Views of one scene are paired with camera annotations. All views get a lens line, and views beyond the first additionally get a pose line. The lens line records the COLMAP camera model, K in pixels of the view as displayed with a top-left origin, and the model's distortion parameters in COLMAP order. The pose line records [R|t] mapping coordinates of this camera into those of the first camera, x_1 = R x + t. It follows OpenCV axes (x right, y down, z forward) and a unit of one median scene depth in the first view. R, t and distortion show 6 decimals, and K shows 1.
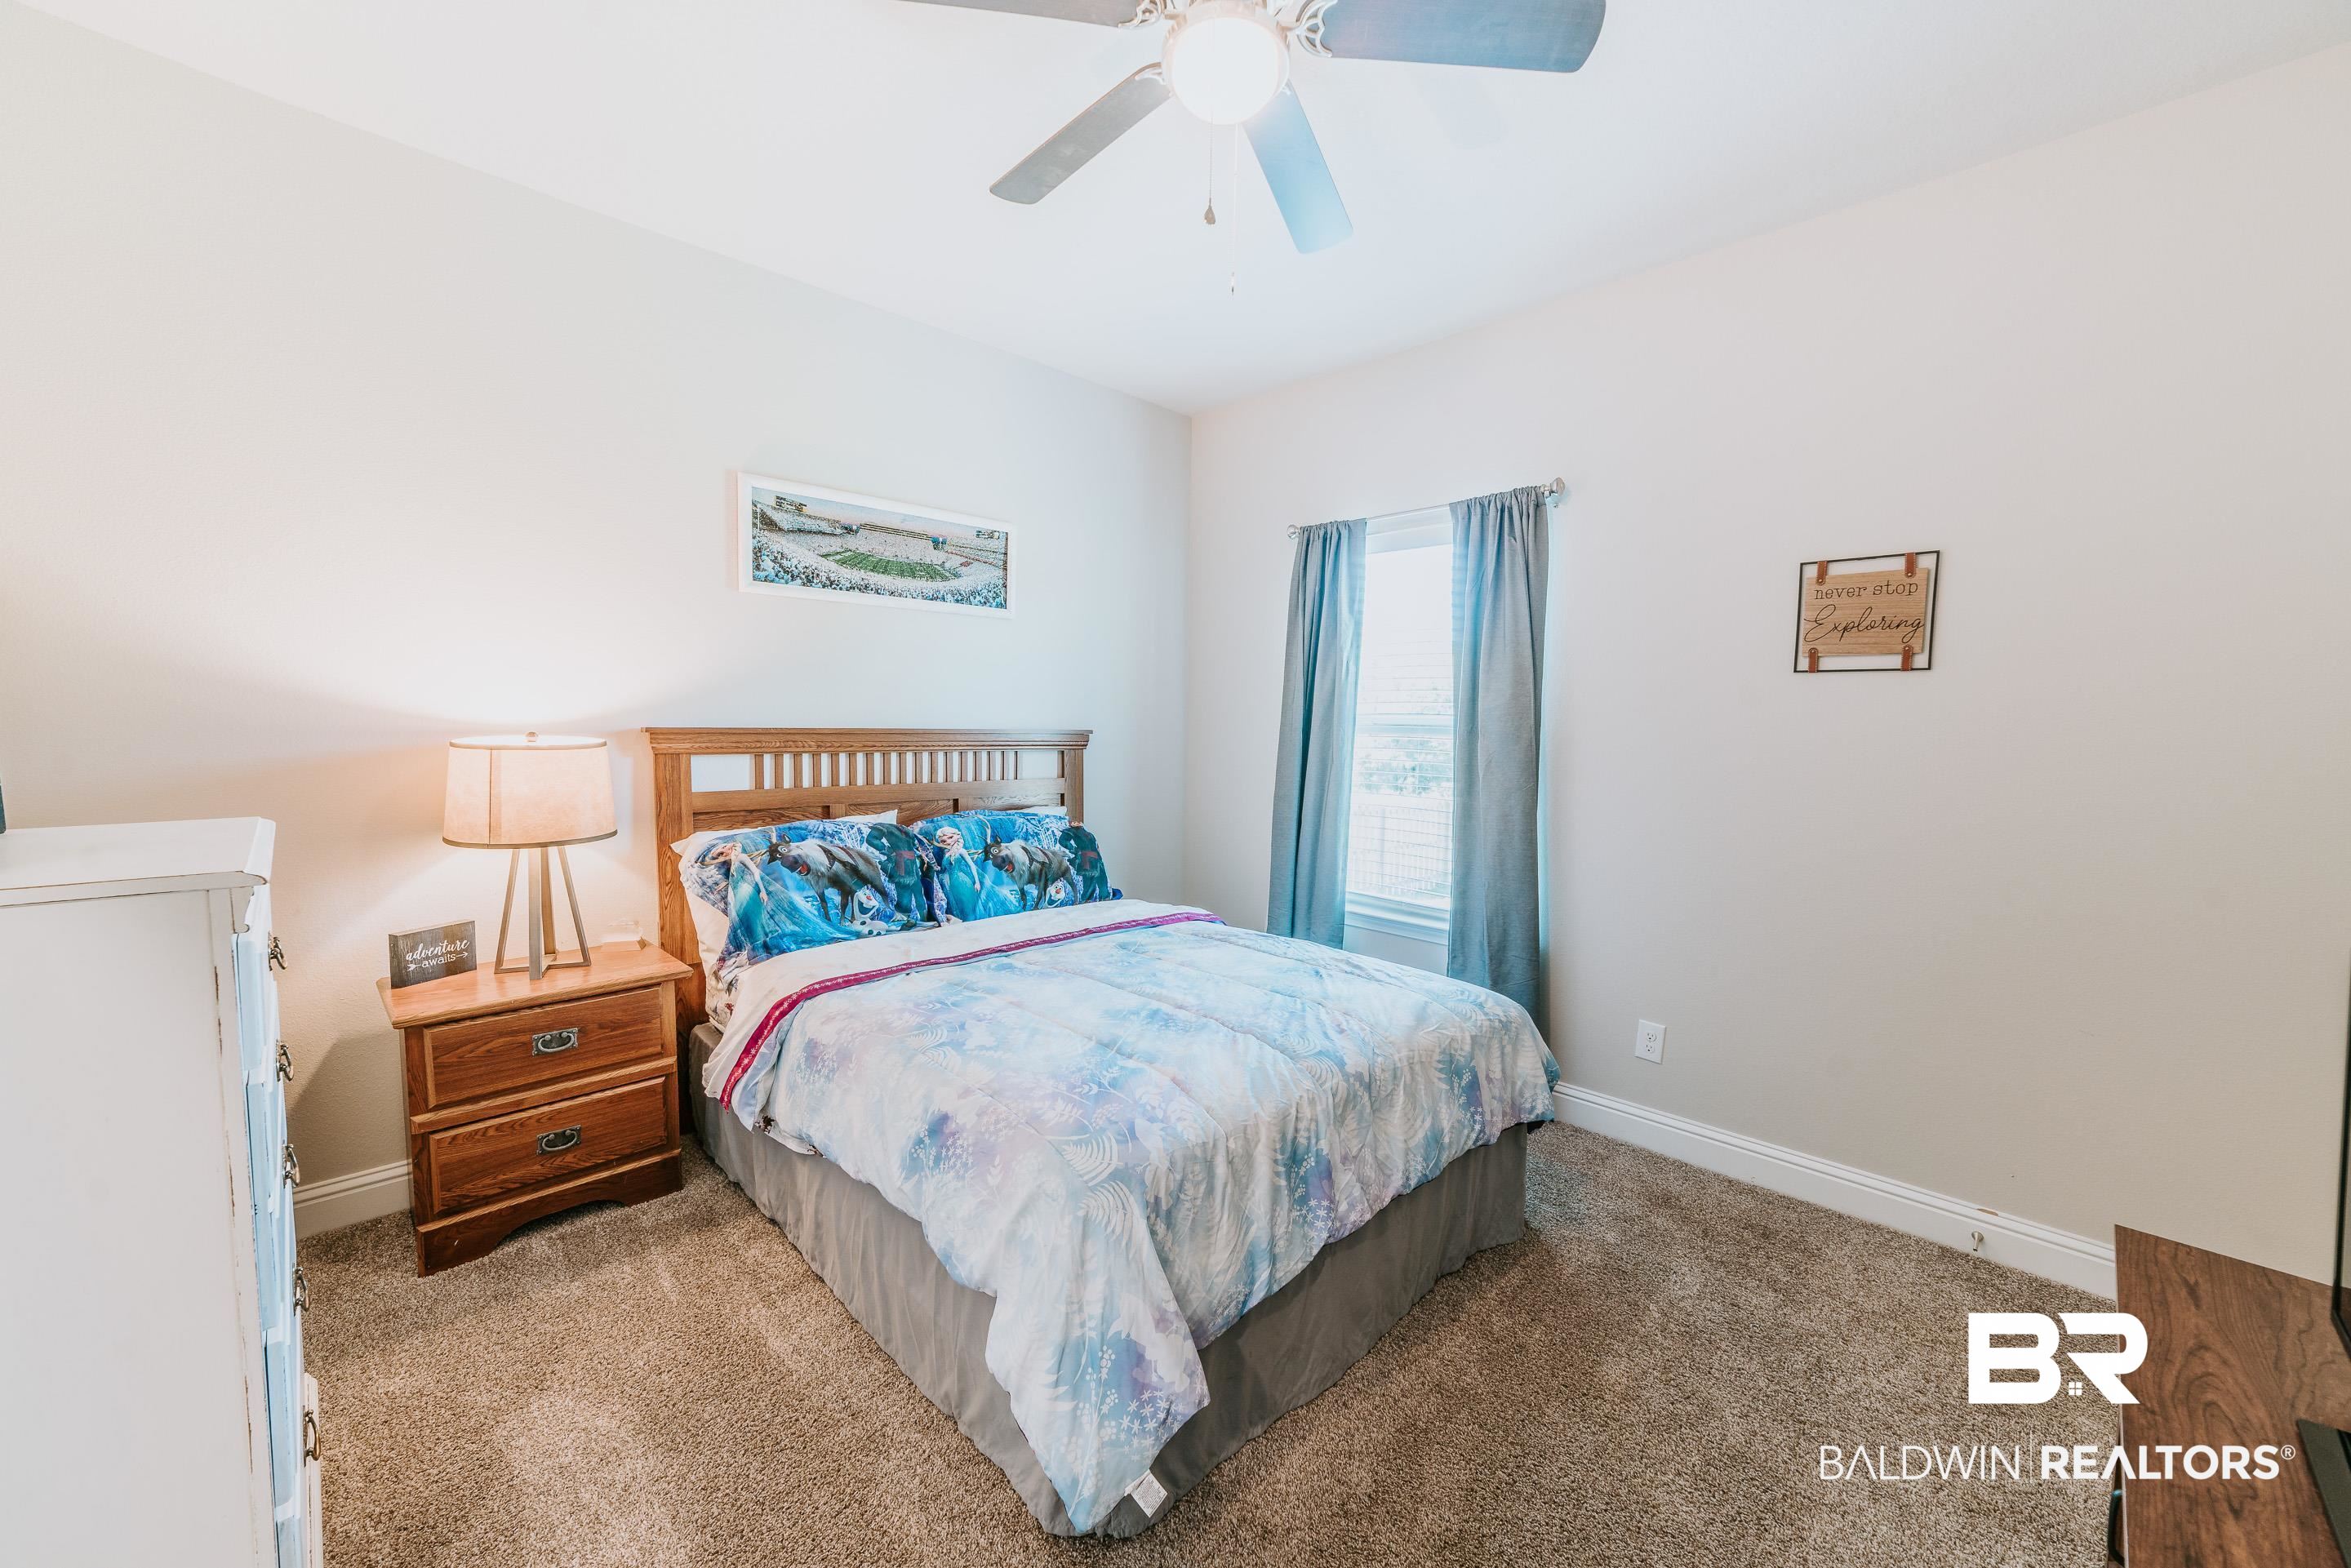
lens RADIAL K [[905.7, 0, 1177.9], [0, 905.7, 789.8], [0, 0, 1]] dist [-0.012384, 0.002849]
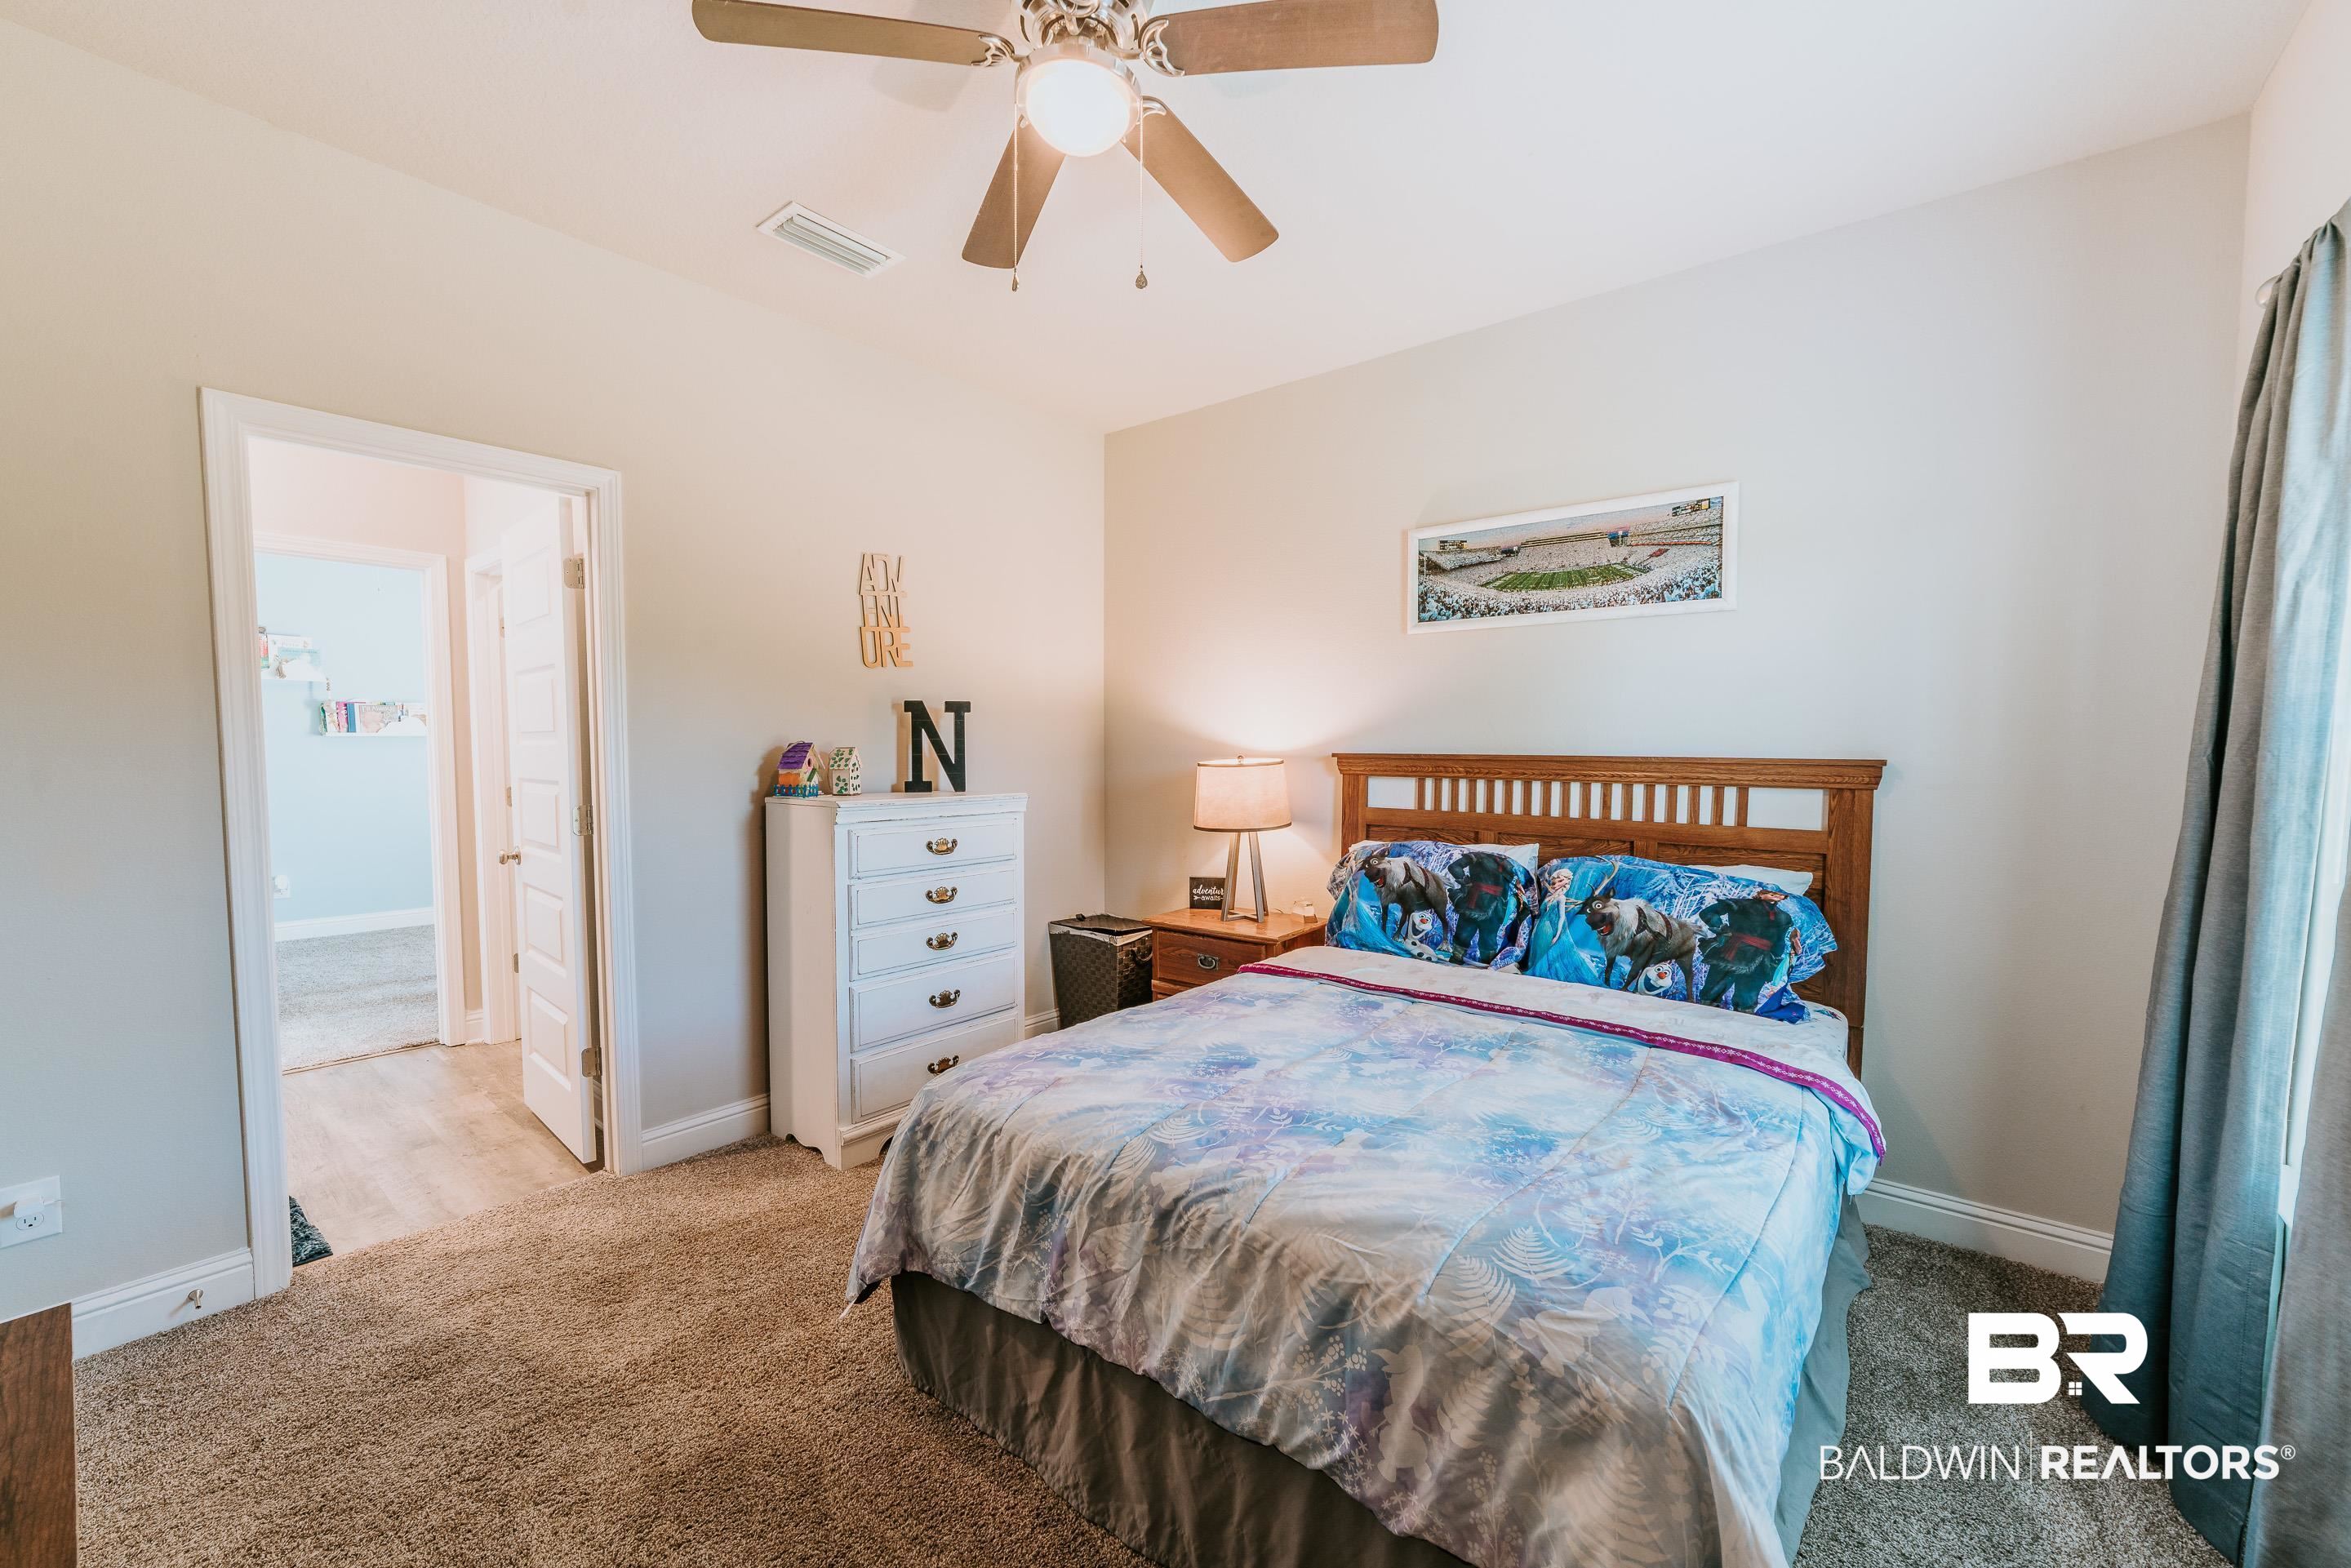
lens RADIAL K [[905.7, 0, 1172.8], [0, 905.7, 798.7], [0, 0, 1]] dist [-0.012384, 0.002849]
pose [[0.135025, 0.047358, -0.989710, 0.591473], [-0.075408, 0.996451, 0.037393, -0.032306], [0.987969, 0.069583, 0.138117, 0.544293]]
